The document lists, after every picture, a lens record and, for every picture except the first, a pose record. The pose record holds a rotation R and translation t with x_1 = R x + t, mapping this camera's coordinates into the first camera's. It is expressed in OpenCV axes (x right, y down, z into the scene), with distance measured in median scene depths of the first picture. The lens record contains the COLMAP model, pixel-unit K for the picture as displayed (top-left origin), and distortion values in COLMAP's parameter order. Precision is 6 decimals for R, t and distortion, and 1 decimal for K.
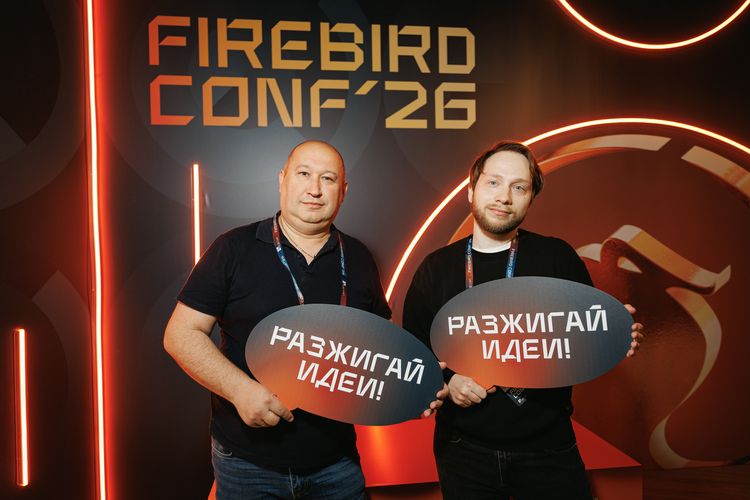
lens RADIAL K [[501.9, 0, 372.2], [0, 501.9, 245.1], [0, 0, 1]] dist [0.012272, 0.002814]
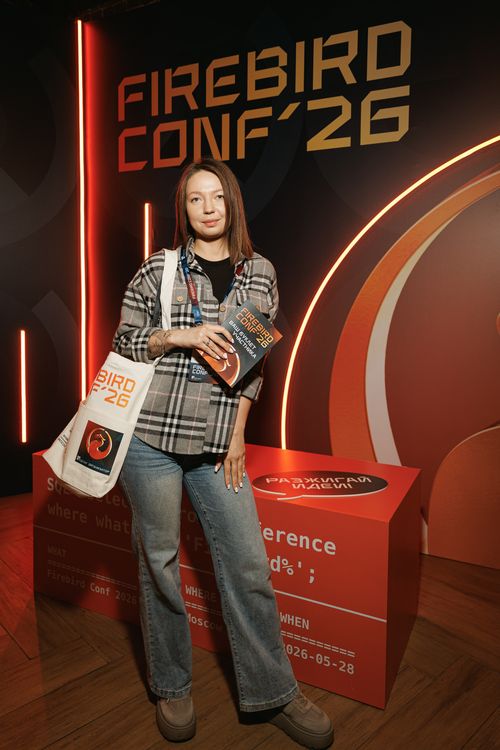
lens RADIAL K [[554.6, 0, 235.9], [0, 554.6, 331.4], [0, 0, 1]] dist [0.005123, 0.007582]
pose [[0.828434, 0.062134, -0.556629, 0.527227], [-0.032970, 0.997514, 0.062279, 0.045692], [0.559115, -0.033242, 0.828424, 0.045430]]
